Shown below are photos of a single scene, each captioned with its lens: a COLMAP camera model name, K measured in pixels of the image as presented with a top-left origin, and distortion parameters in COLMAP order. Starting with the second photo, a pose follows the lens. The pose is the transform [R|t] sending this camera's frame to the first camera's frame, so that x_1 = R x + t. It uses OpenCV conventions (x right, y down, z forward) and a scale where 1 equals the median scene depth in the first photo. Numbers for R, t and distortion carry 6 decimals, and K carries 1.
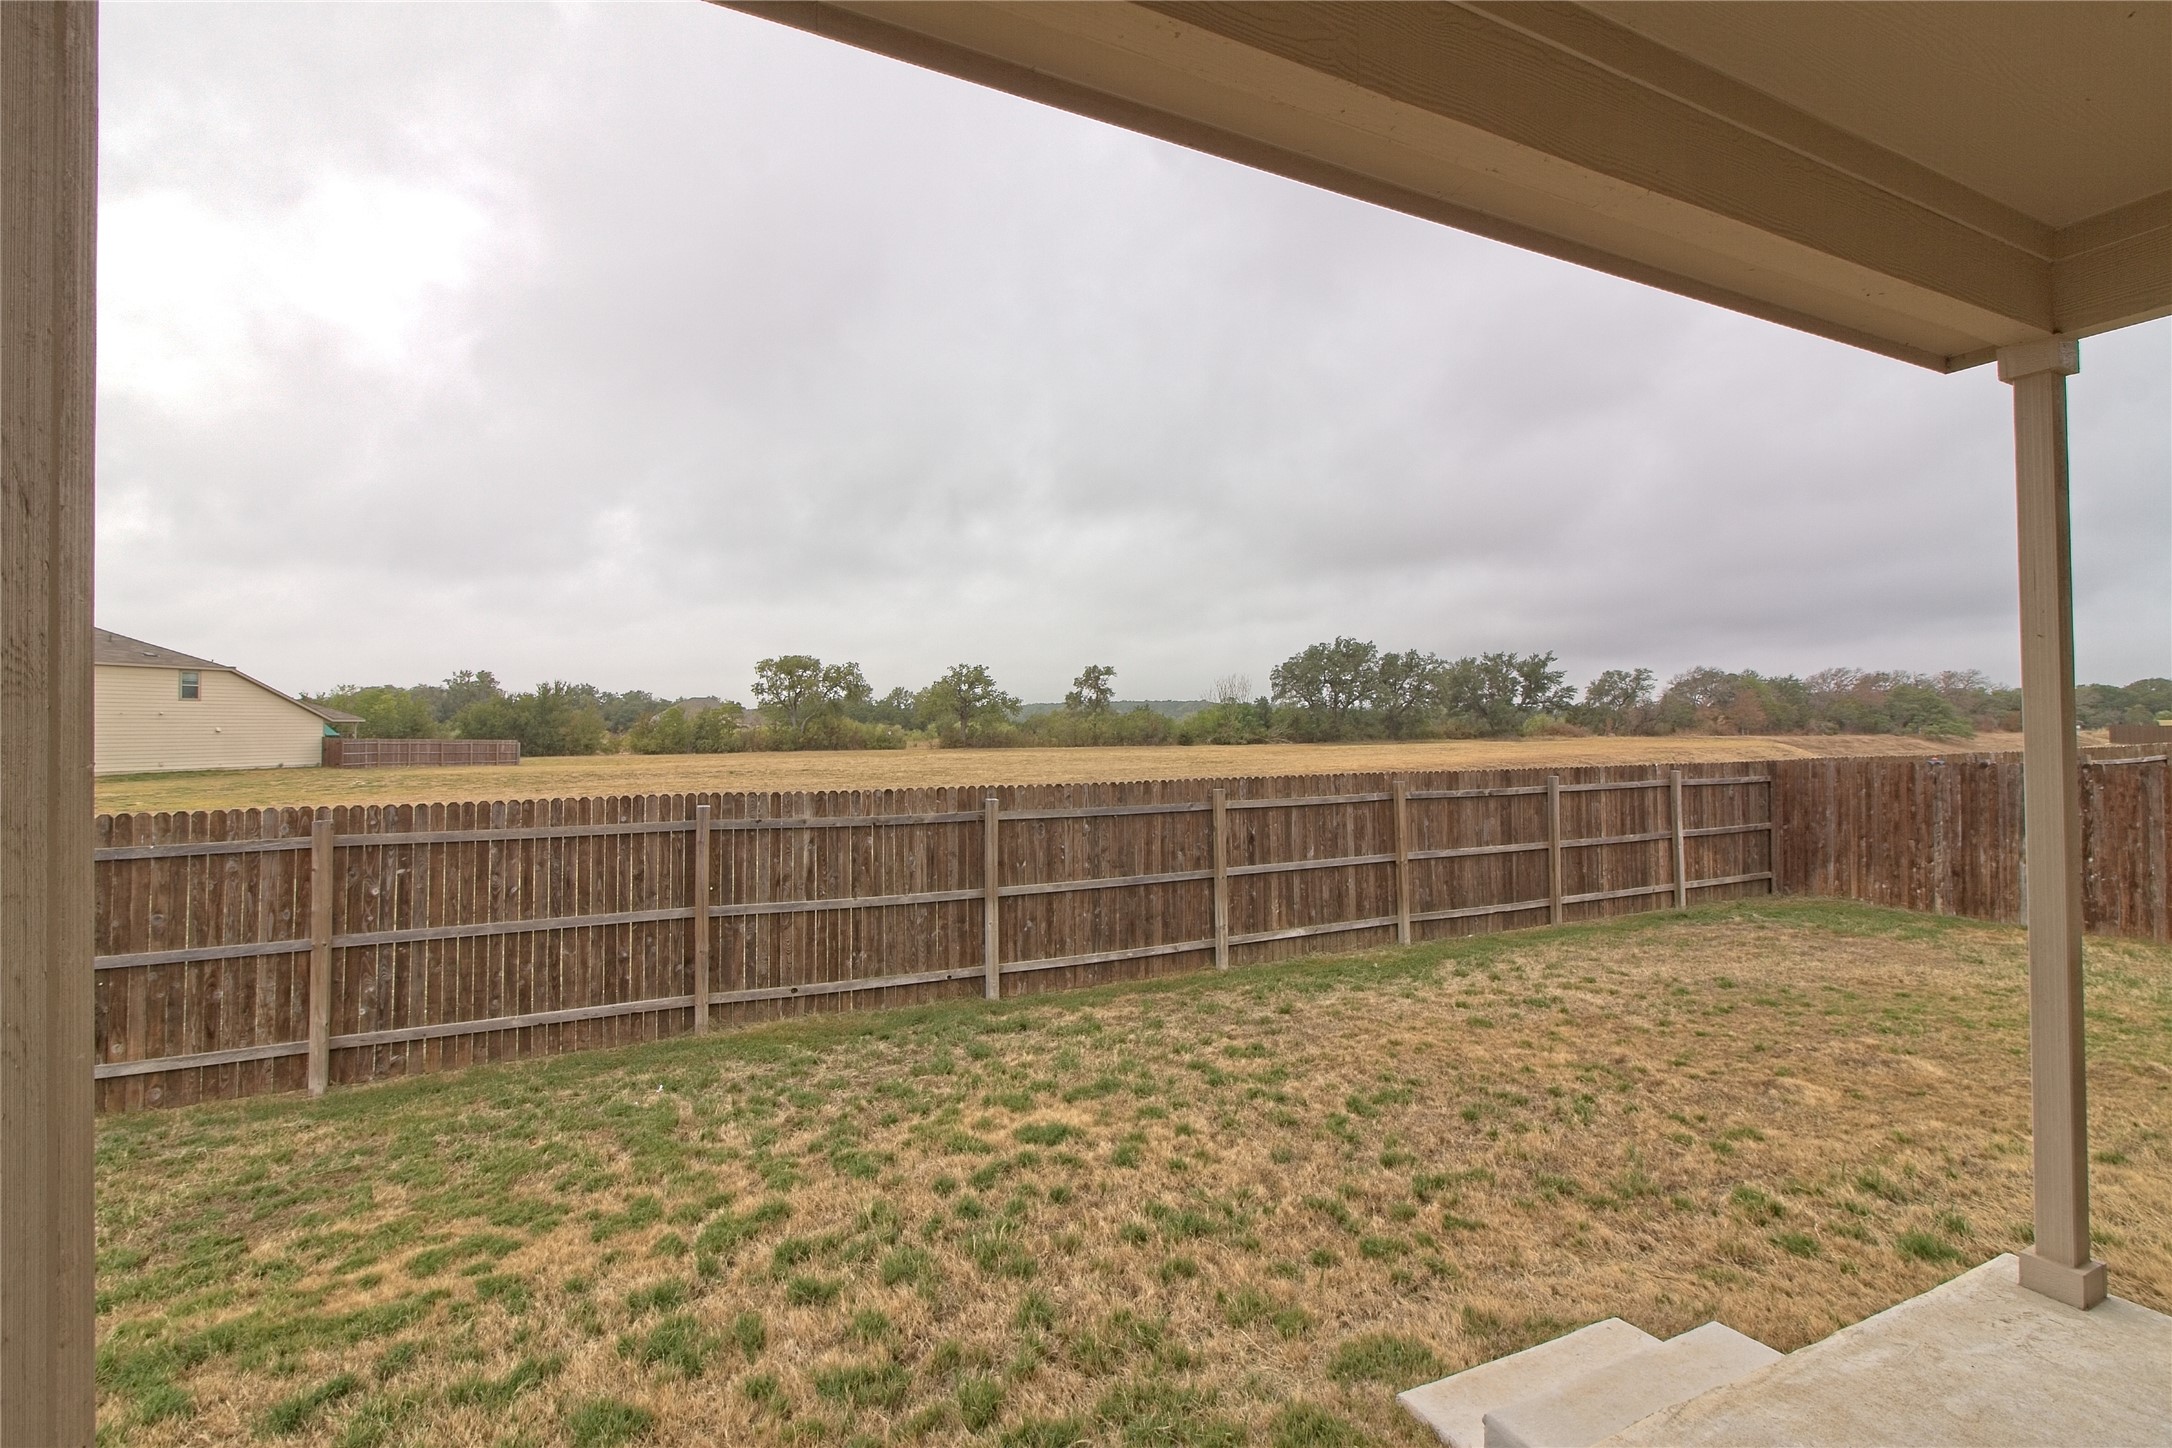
lens RADIAL K [[1002.0, 0, 1074.2], [0, 1002.0, 703.6], [0, 0, 1]] dist [-0.002752, 0.000511]
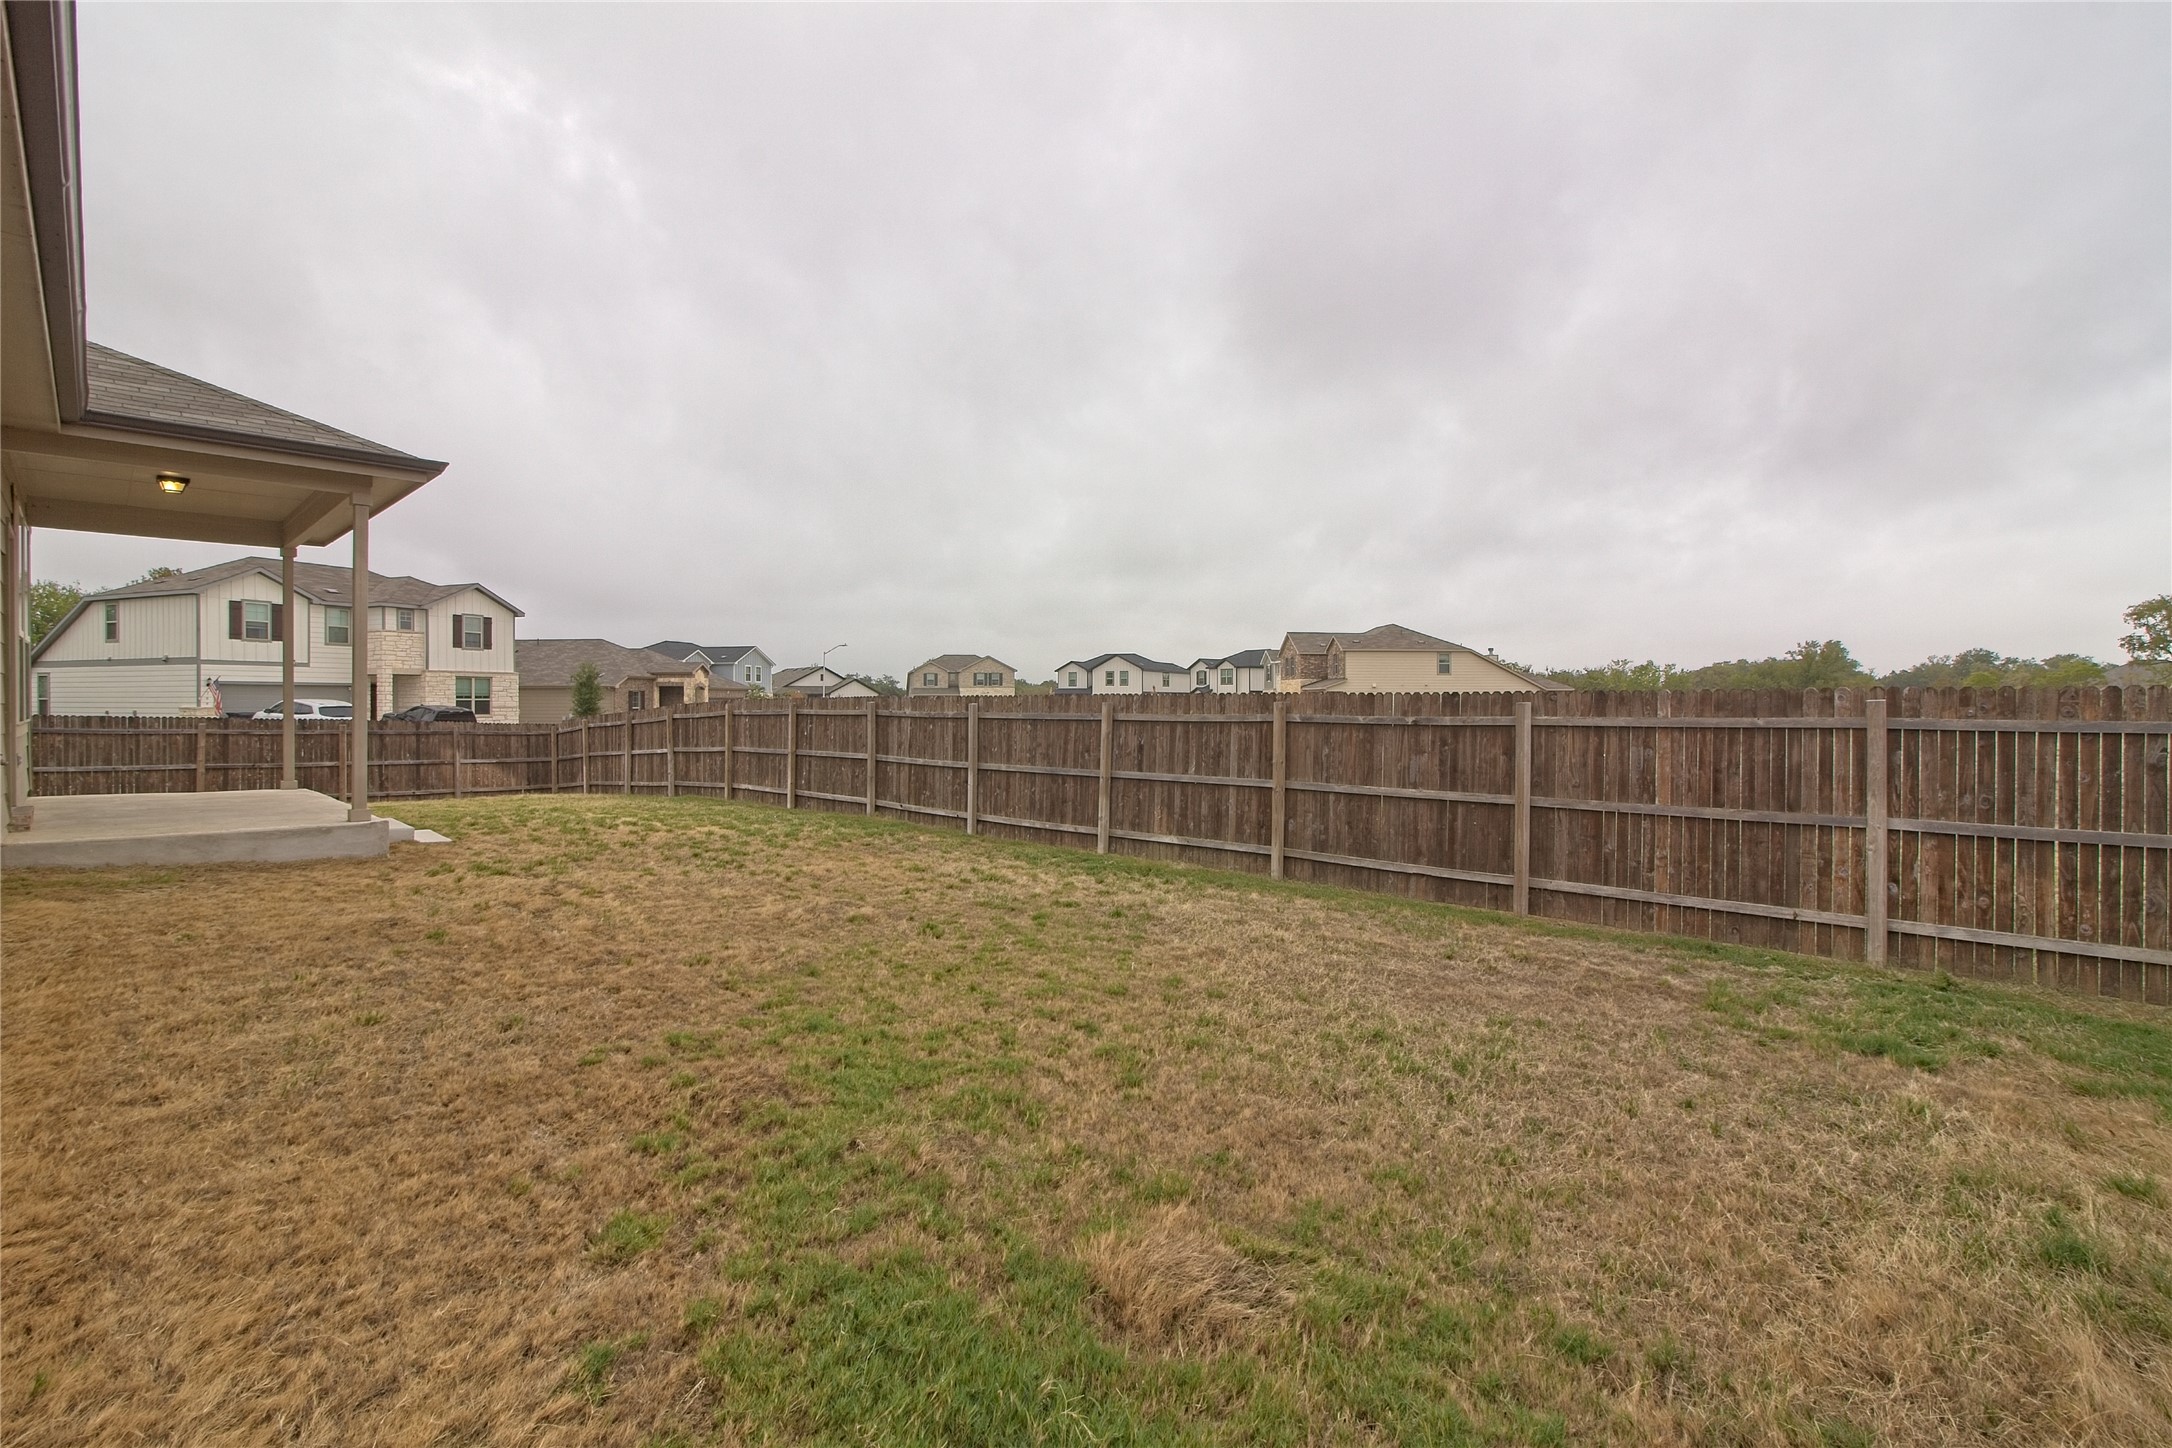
lens RADIAL K [[998.5, 0, 1077.9], [0, 998.5, 713.3], [0, 0, 1]] dist [-0.006369, 0.001635]
pose [[0.328797, 0.012344, -0.944320, 0.906642], [0.019627, 0.999609, 0.019901, 0.053569], [0.944197, -0.025078, 0.328426, 0.423885]]
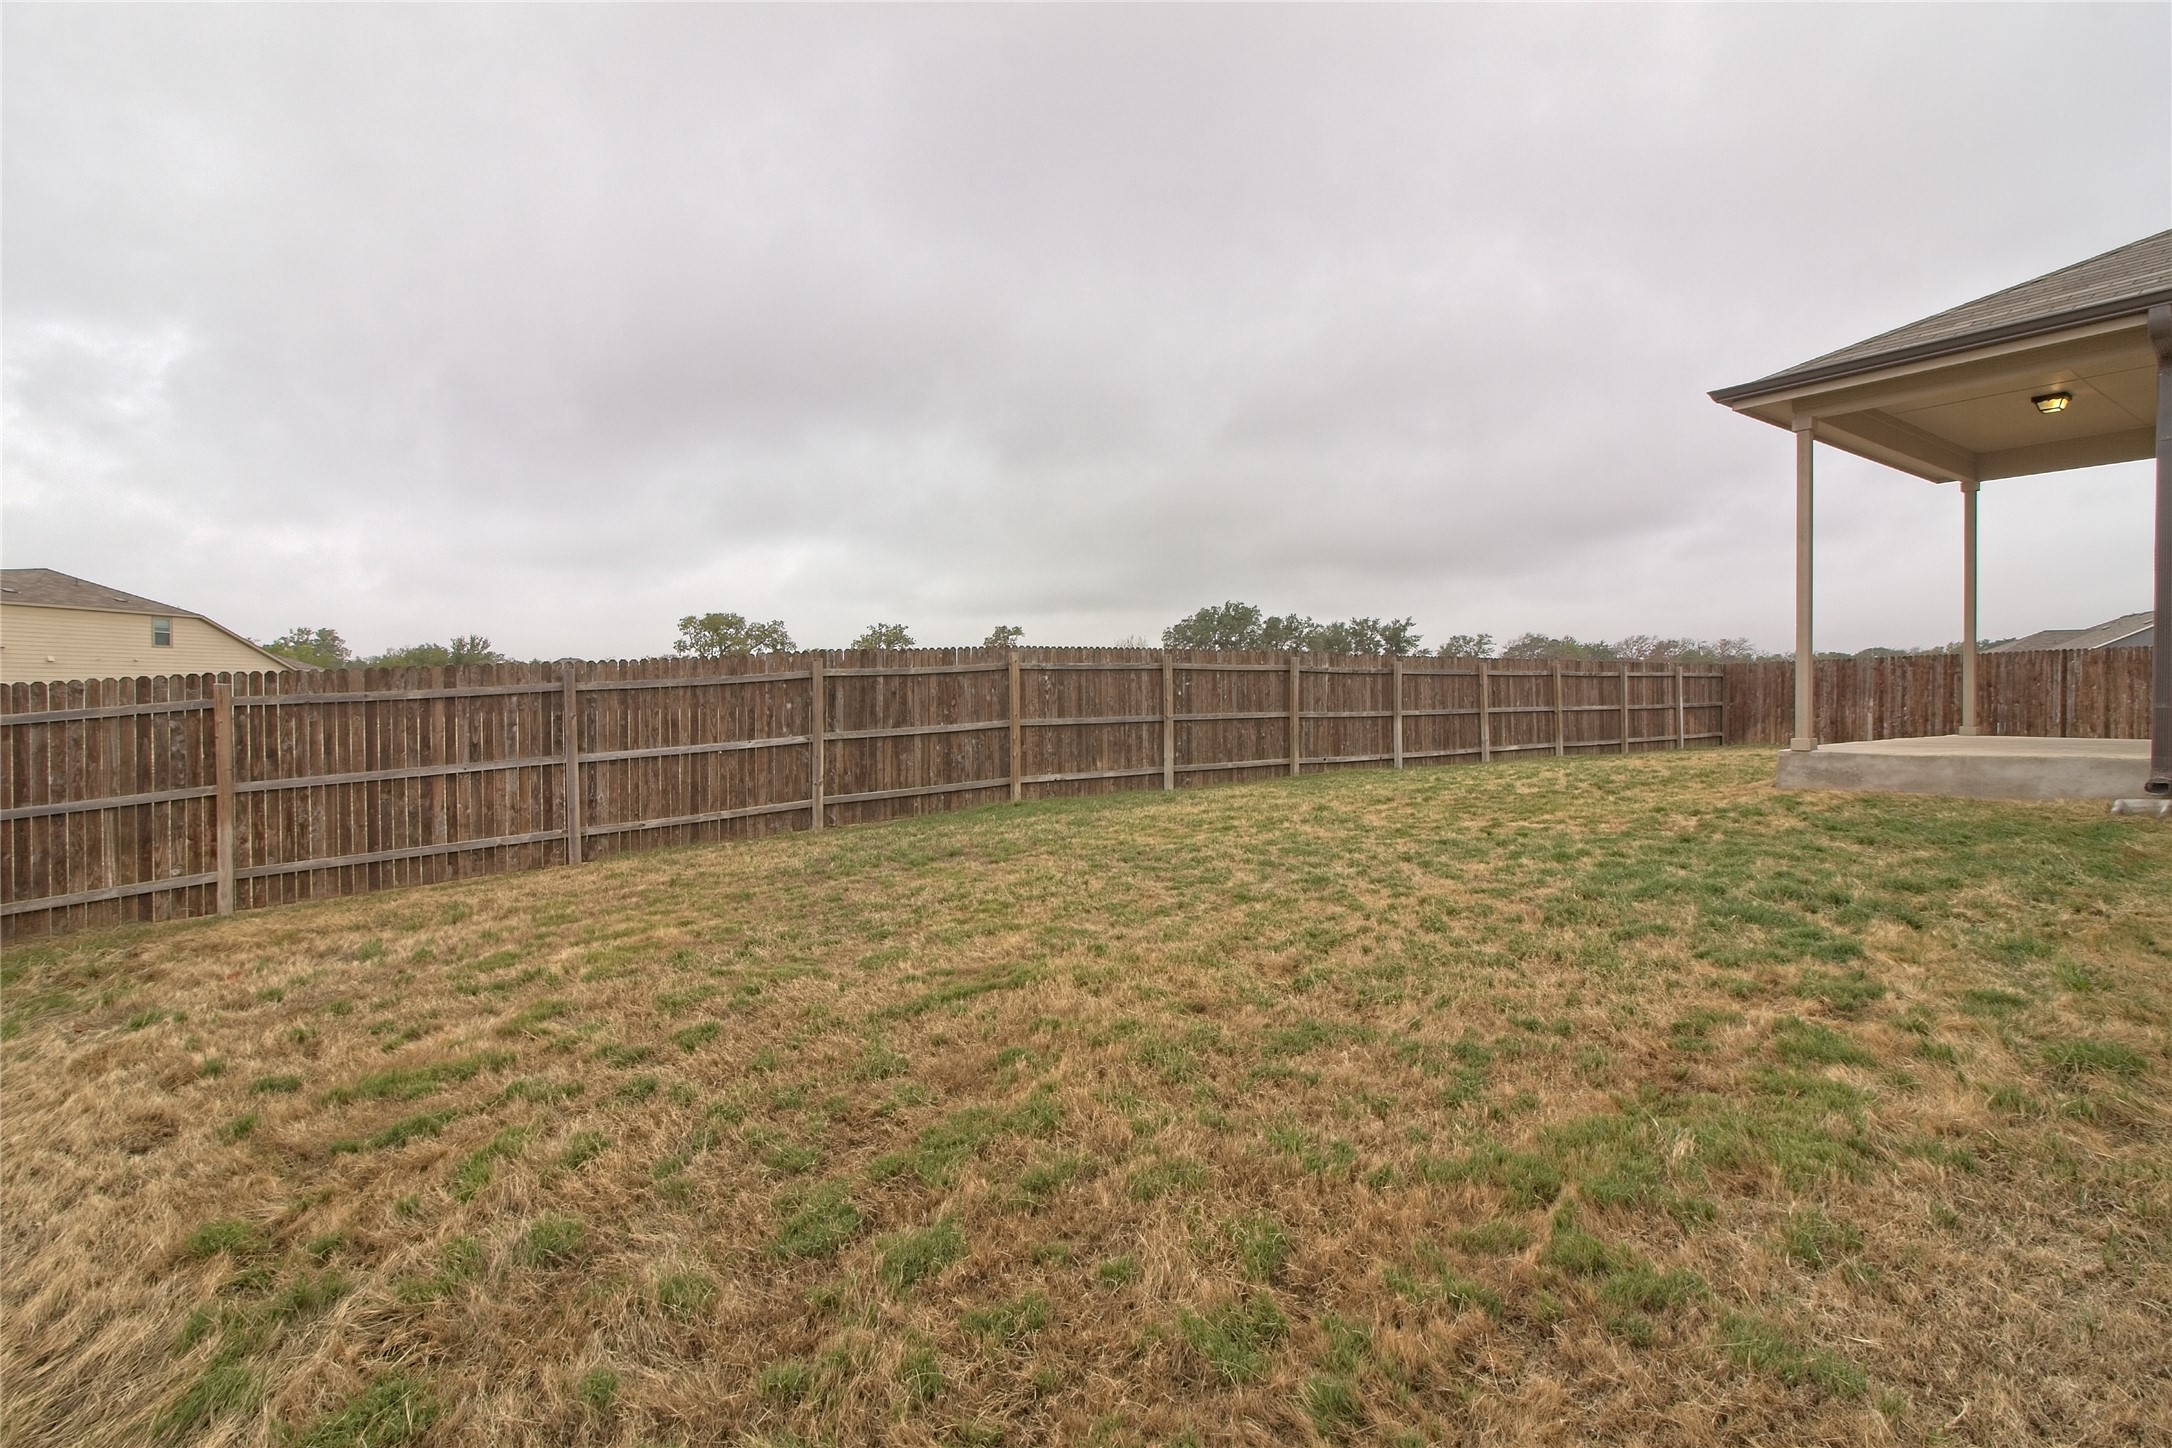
lens RADIAL K [[1003.1, 0, 1083.7], [0, 1003.1, 705.5], [0, 0, 1]] dist [-0.001825, 0.000776]
pose [[0.987919, -0.004427, 0.154911, -0.604344], [-0.001136, 0.999358, 0.035804, 0.071707], [-0.154970, -0.035547, 0.987279, -0.462324]]
